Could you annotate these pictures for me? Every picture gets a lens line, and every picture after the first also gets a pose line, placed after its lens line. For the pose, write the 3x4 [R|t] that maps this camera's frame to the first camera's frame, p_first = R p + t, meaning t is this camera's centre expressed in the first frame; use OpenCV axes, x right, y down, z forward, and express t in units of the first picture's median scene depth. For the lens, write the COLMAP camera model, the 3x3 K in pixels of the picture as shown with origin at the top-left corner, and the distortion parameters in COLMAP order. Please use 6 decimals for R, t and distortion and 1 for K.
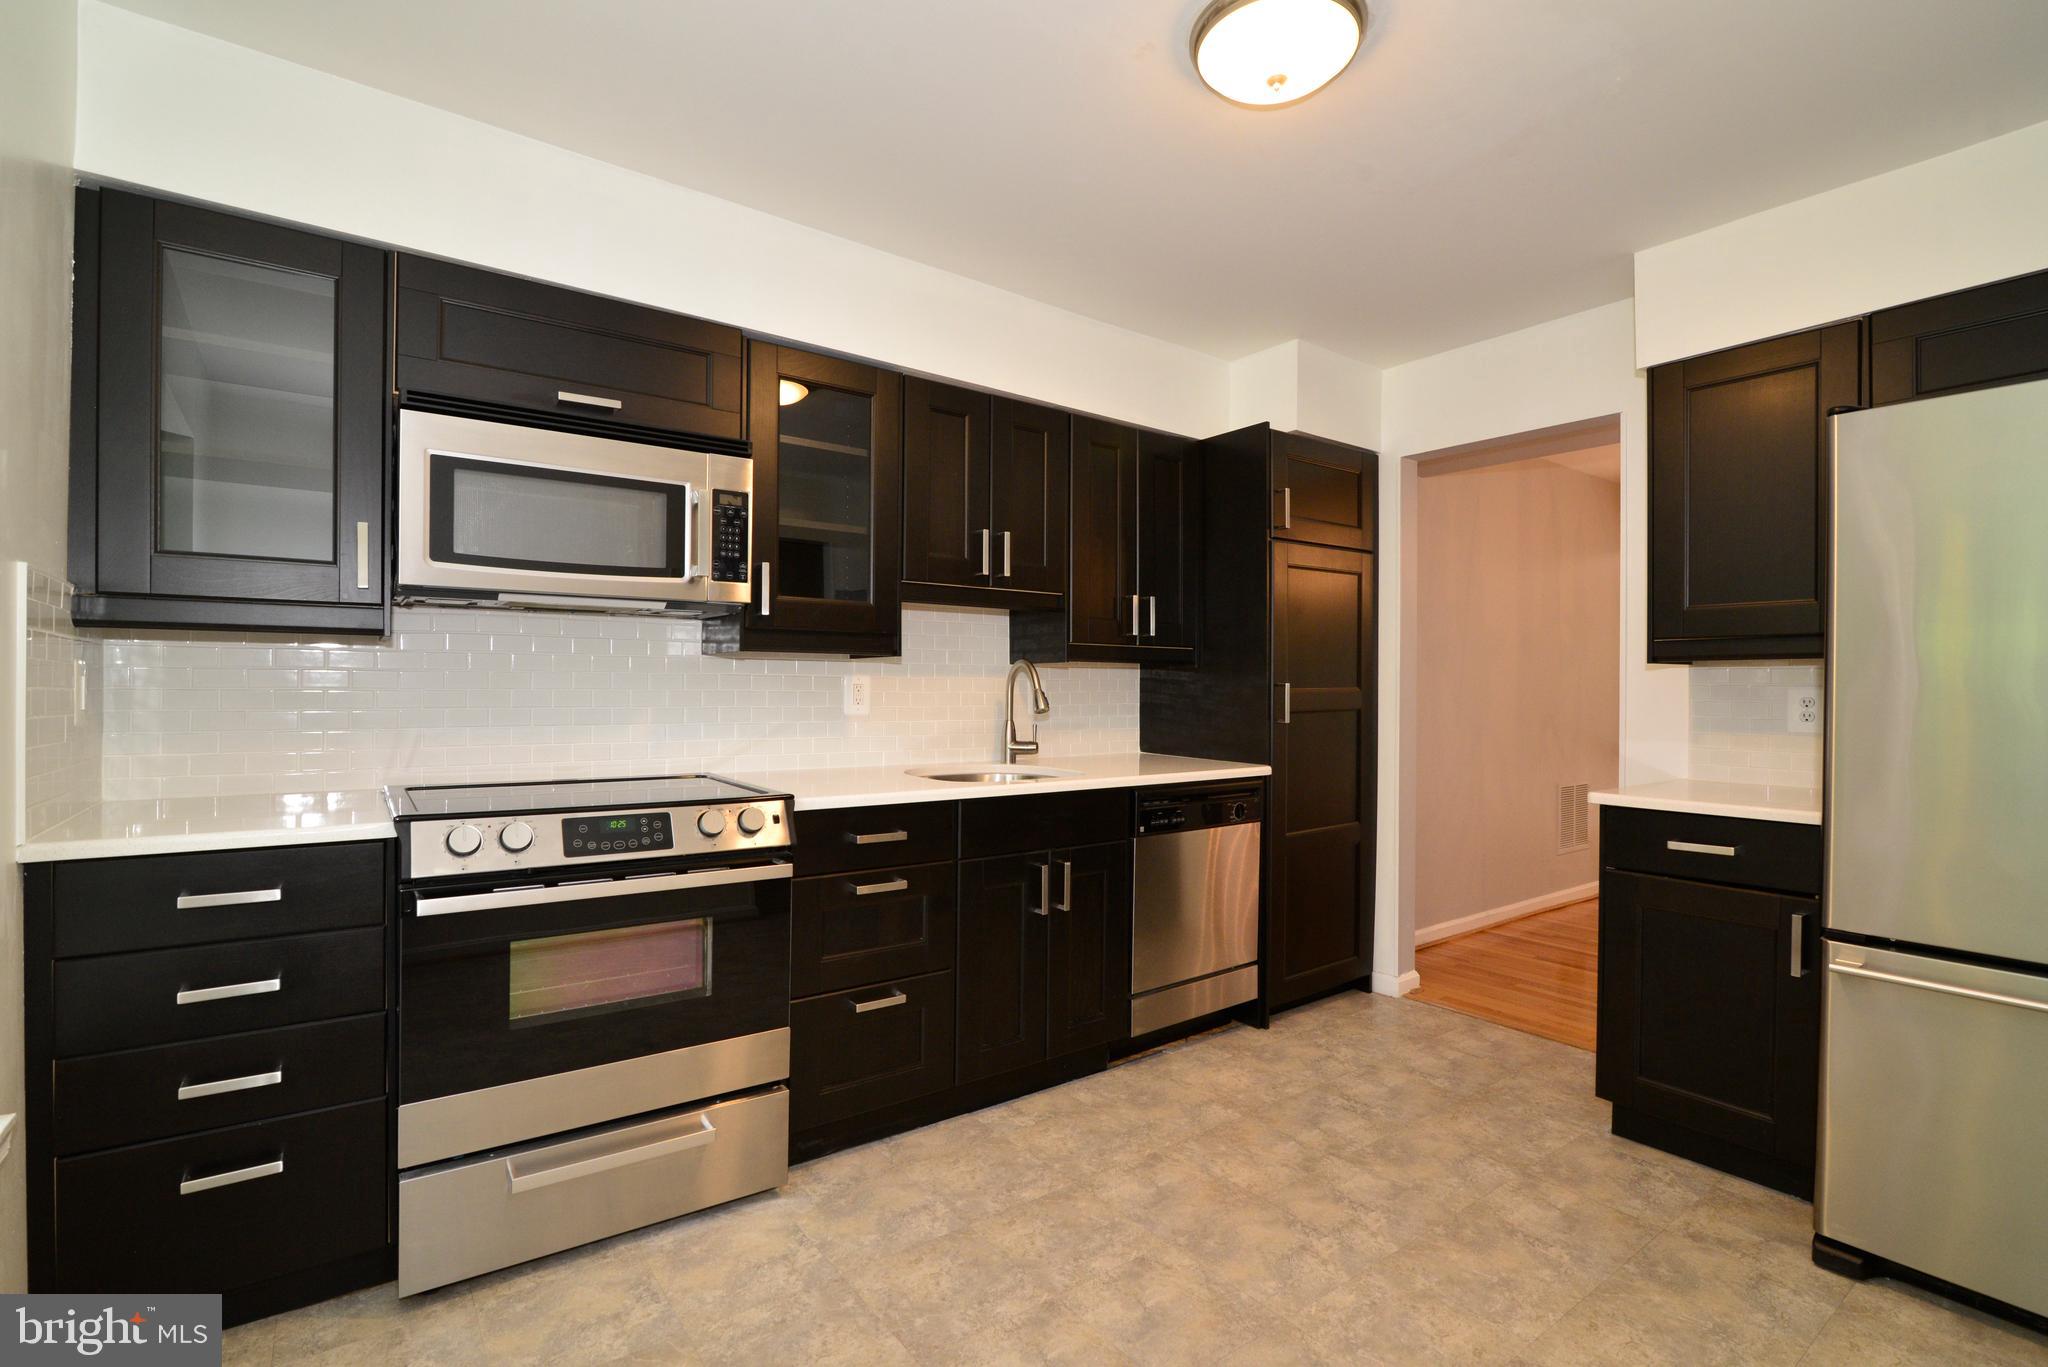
lens RADIAL K [[946.4, 0, 1014.6], [0, 946.4, 688.7], [0, 0, 1]] dist [-0.020340, 0.001461]
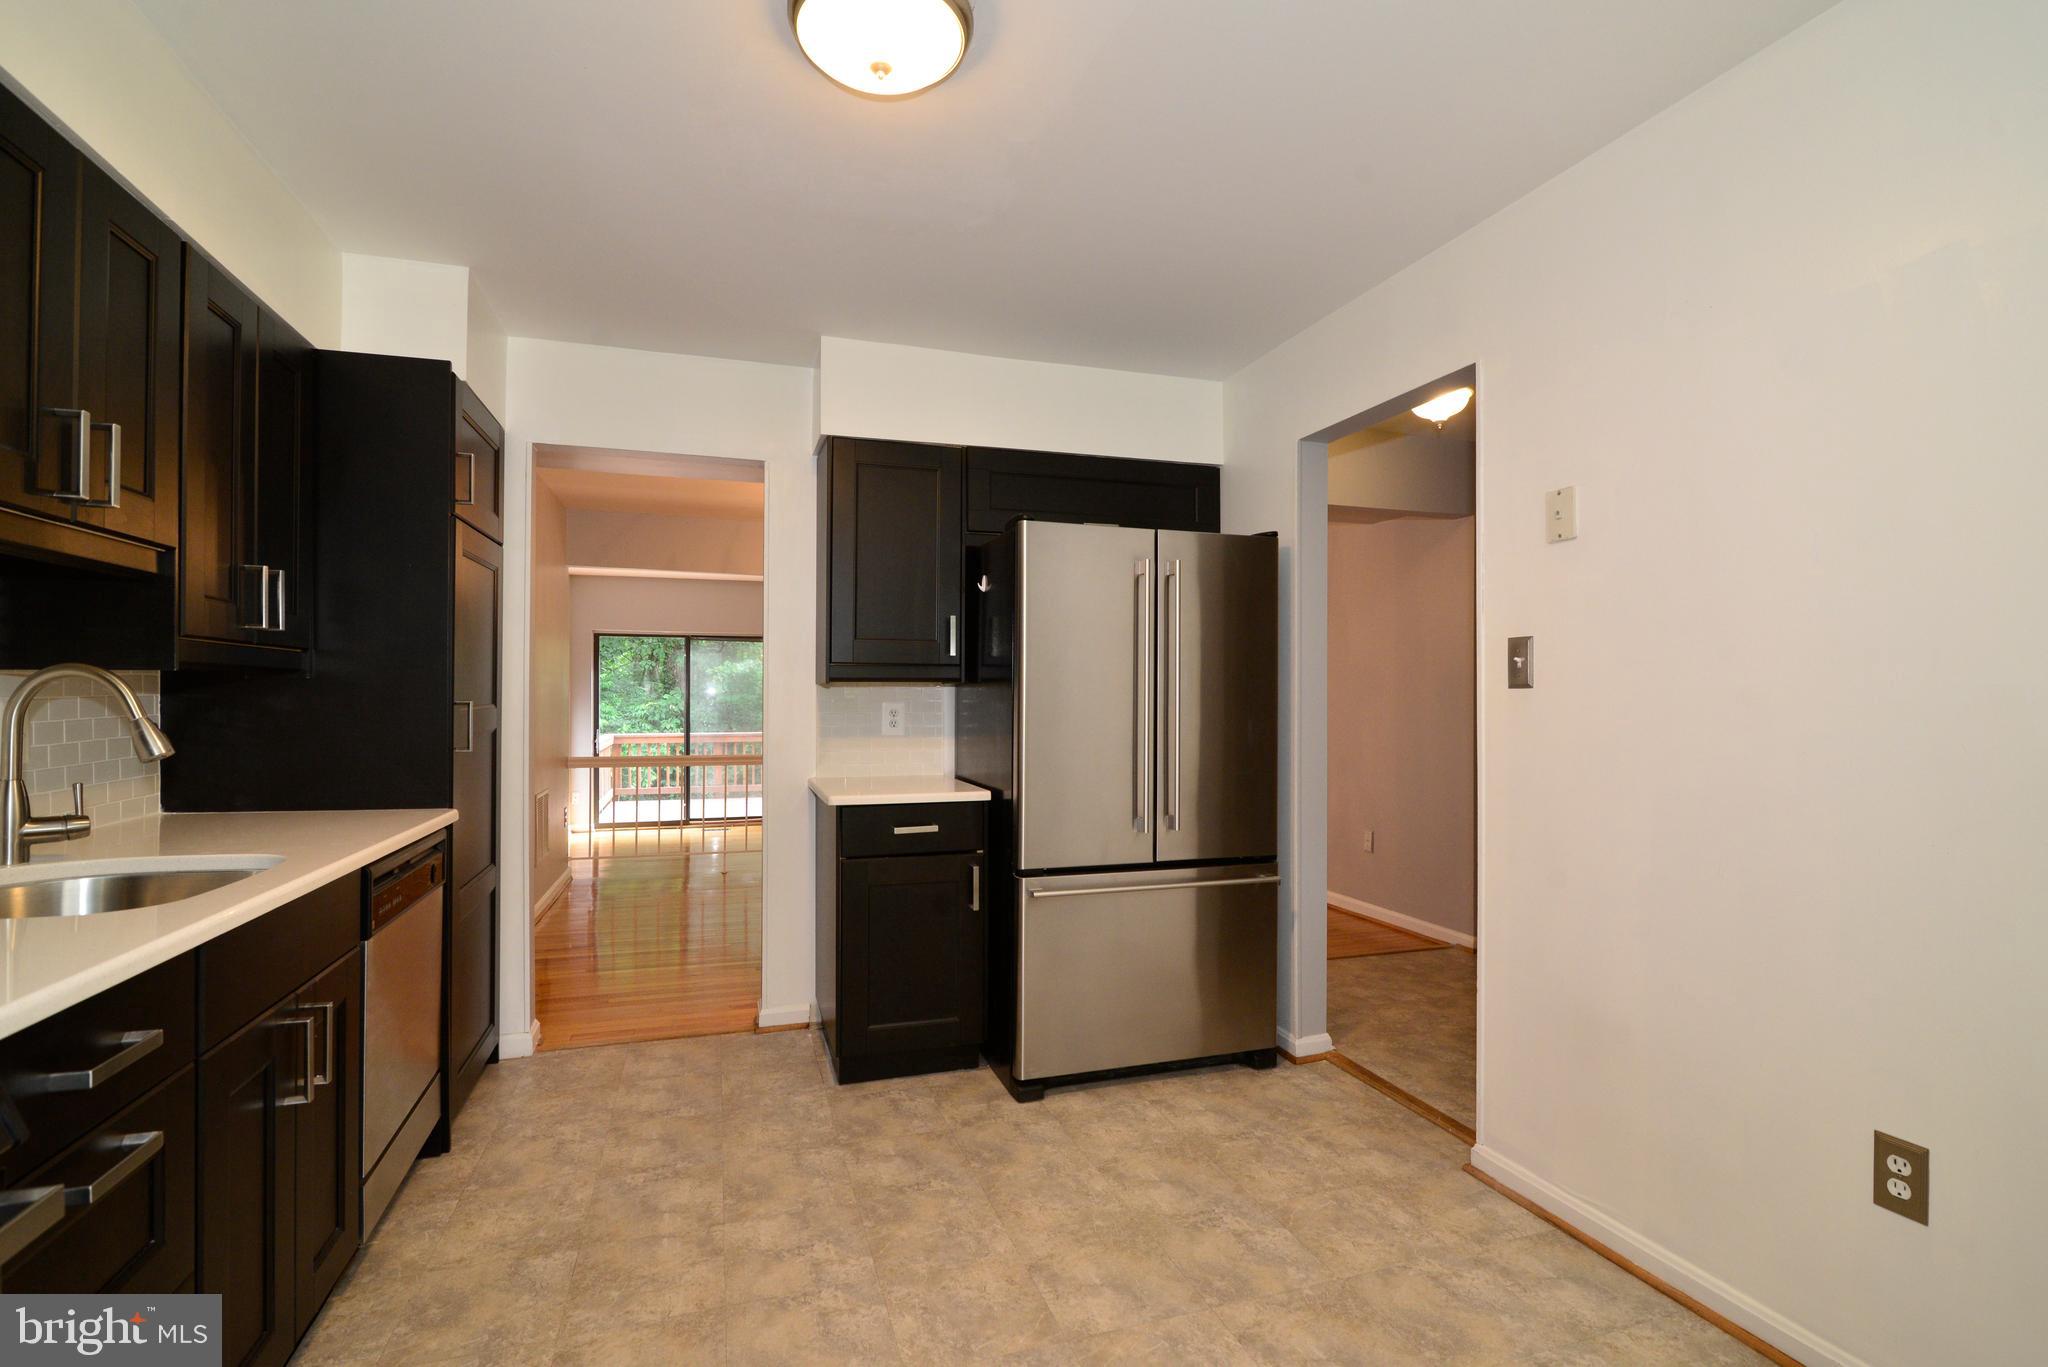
lens RADIAL K [[941.1, 0, 1029.5], [0, 941.1, 685.8], [0, 0, 1]] dist [-0.013407, -0.000328]
pose [[0.305471, 0.002492, 0.952198, -0.446093], [0.002352, 0.999992, -0.003371, -0.020791], [-0.952198, 0.003269, 0.305463, 0.451770]]
